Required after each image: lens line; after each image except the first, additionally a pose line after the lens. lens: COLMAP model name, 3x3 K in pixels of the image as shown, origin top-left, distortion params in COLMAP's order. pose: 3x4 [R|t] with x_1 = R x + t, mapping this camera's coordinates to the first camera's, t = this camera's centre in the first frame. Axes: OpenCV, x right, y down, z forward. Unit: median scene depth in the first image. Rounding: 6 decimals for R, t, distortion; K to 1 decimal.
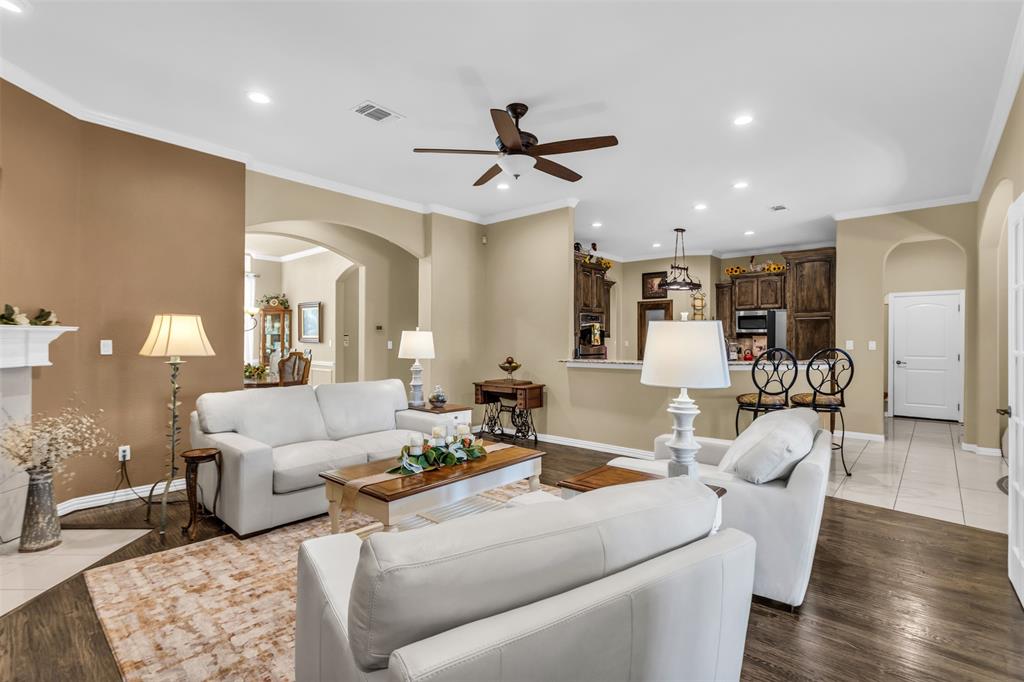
lens RADIAL K [[484.9, 0, 507.1], [0, 484.9, 345.1], [0, 0, 1]] dist [-0.002060, 0.001000]
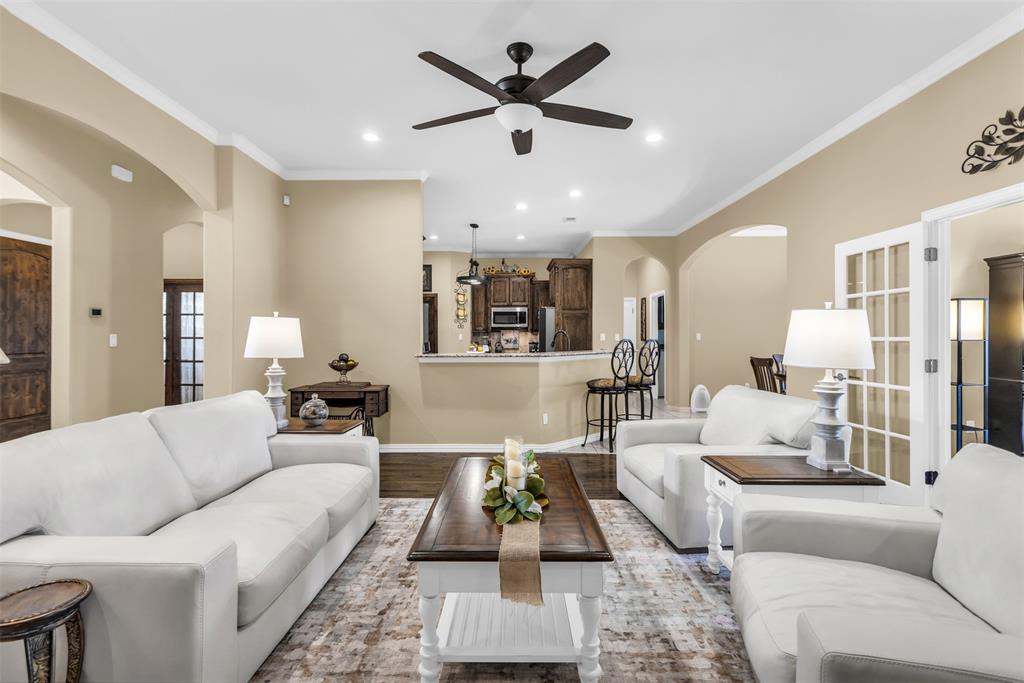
lens RADIAL K [[484.9, 0, 513.7], [0, 484.9, 337.2], [0, 0, 1]] dist [-0.002060, 0.001000]
pose [[0.748501, -0.003702, 0.663124, -0.270331], [0.009288, 0.999945, -0.004901, 0.003572], [-0.663069, 0.009828, 0.748494, 0.193467]]
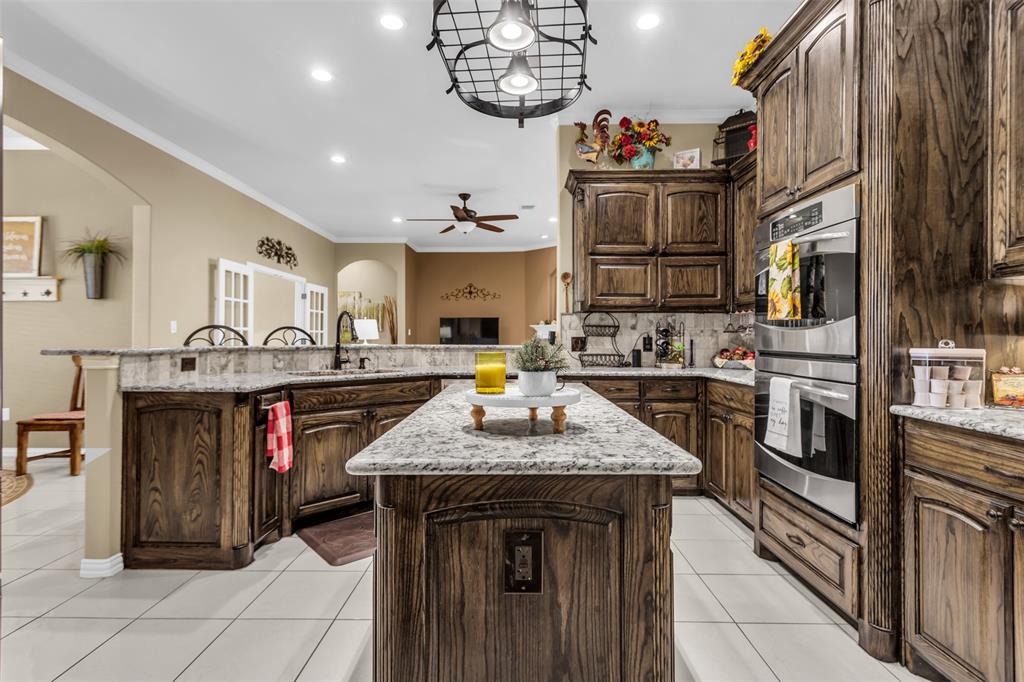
lens RADIAL K [[484.9, 0, 515.3], [0, 484.9, 333.6], [0, 0, 1]] dist [-0.002060, 0.001000]
pose [[-0.747603, -0.007248, -0.664106, 0.533852], [-0.010331, 0.999946, 0.000717, 0.009753], [0.664066, 0.007397, -0.747638, 1.234770]]
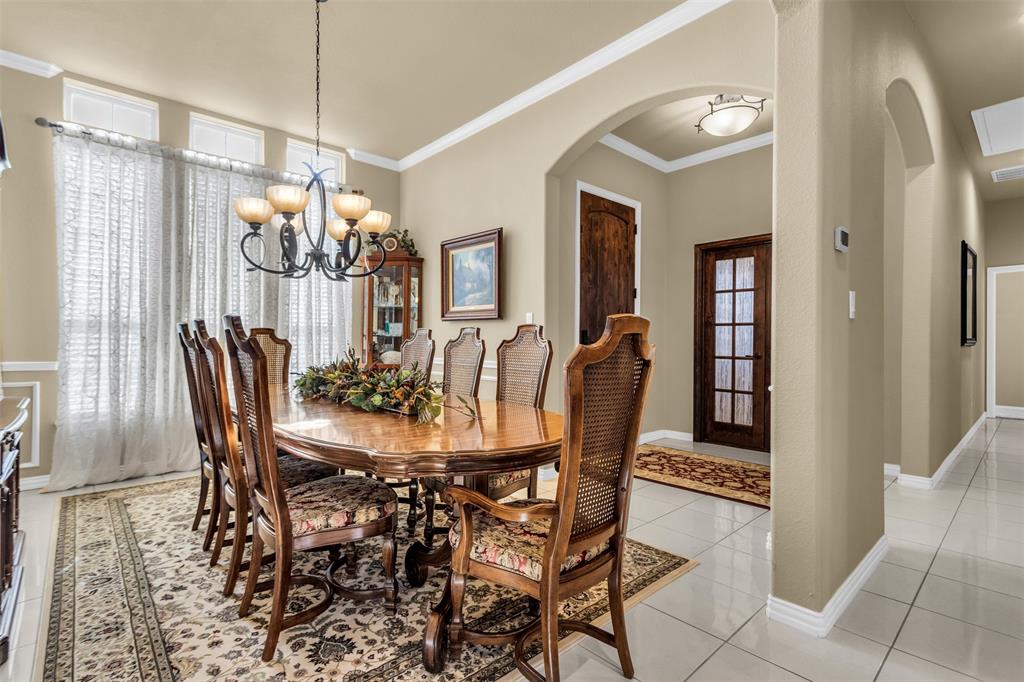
lens RADIAL K [[484.9, 0, 504.4], [0, 484.9, 340.2], [0, 0, 1]] dist [-0.002060, 0.001000]
pose [[0.993513, 0.000616, -0.113717, -0.414450], [-0.001743, 0.999950, -0.009804, 0.023940], [0.113705, 0.009938, 0.993465, 0.695642]]
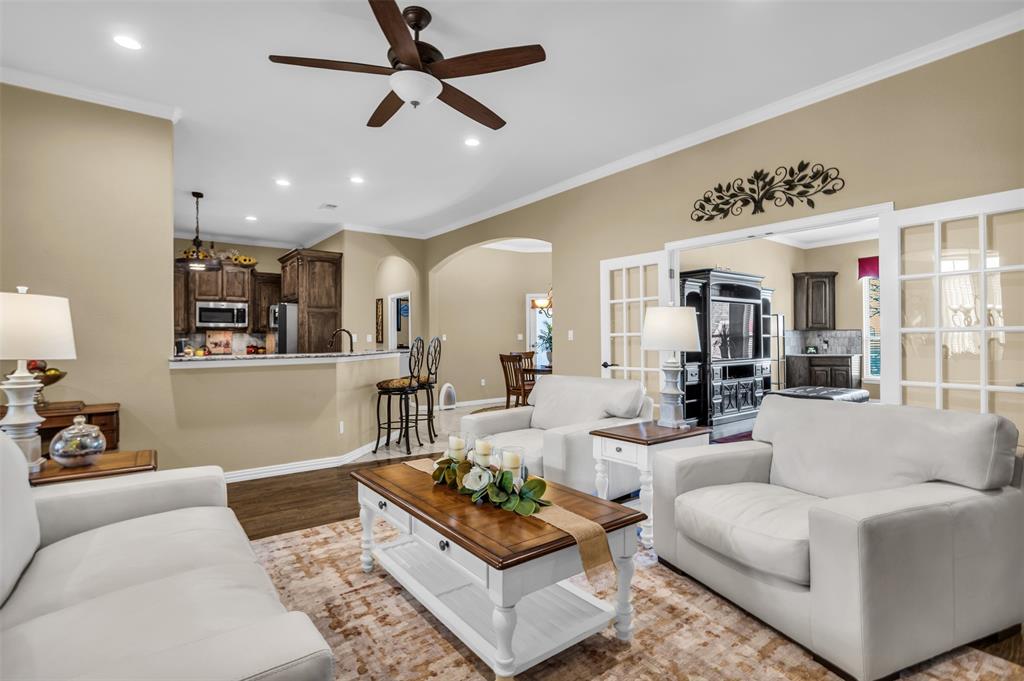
lens RADIAL K [[484.9, 0, 516.5], [0, 484.9, 344.2], [0, 0, 1]] dist [-0.002060, 0.001000]
pose [[0.183706, -0.011109, 0.982919, -0.349285], [0.017782, 0.999810, 0.007976, 0.012090], [-0.982820, 0.016013, 0.183868, 0.355551]]
